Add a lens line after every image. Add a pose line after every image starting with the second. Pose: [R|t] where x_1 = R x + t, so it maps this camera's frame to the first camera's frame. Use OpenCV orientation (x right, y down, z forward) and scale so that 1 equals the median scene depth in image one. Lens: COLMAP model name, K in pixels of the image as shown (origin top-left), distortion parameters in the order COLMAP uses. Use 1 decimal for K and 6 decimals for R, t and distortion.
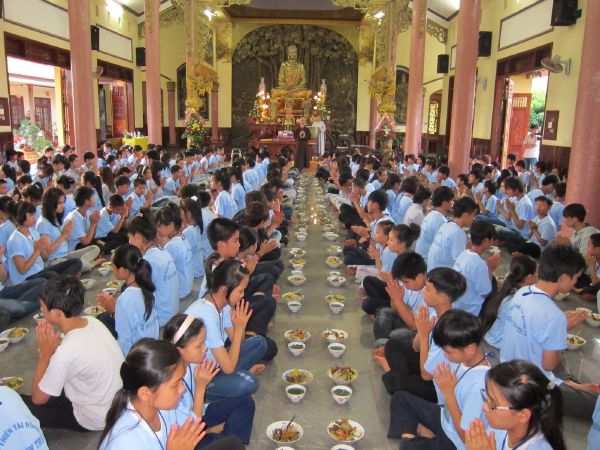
lens RADIAL K [[521.6, 0, 301.3], [0, 521.6, 224.8], [0, 0, 1]] dist [-0.044880, 0.025412]
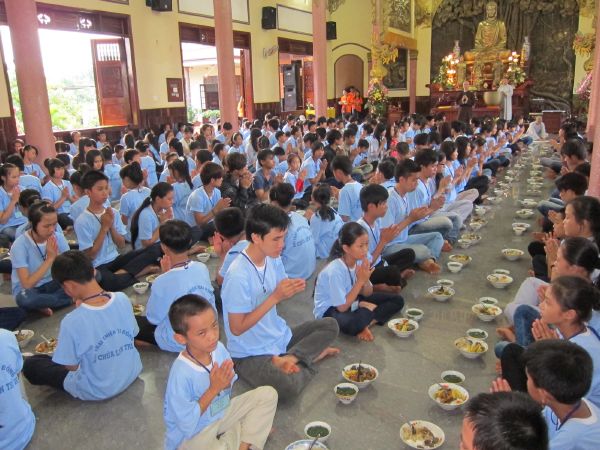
lens RADIAL K [[521.6, 0, 297.7], [0, 521.6, 225.8], [0, 0, 1]] dist [-0.044880, 0.025412]
pose [[0.880985, 0.069679, -0.467985, 0.132260], [-0.044679, 0.996928, 0.064324, 0.002362], [0.471029, -0.035759, 0.881392, 0.032353]]
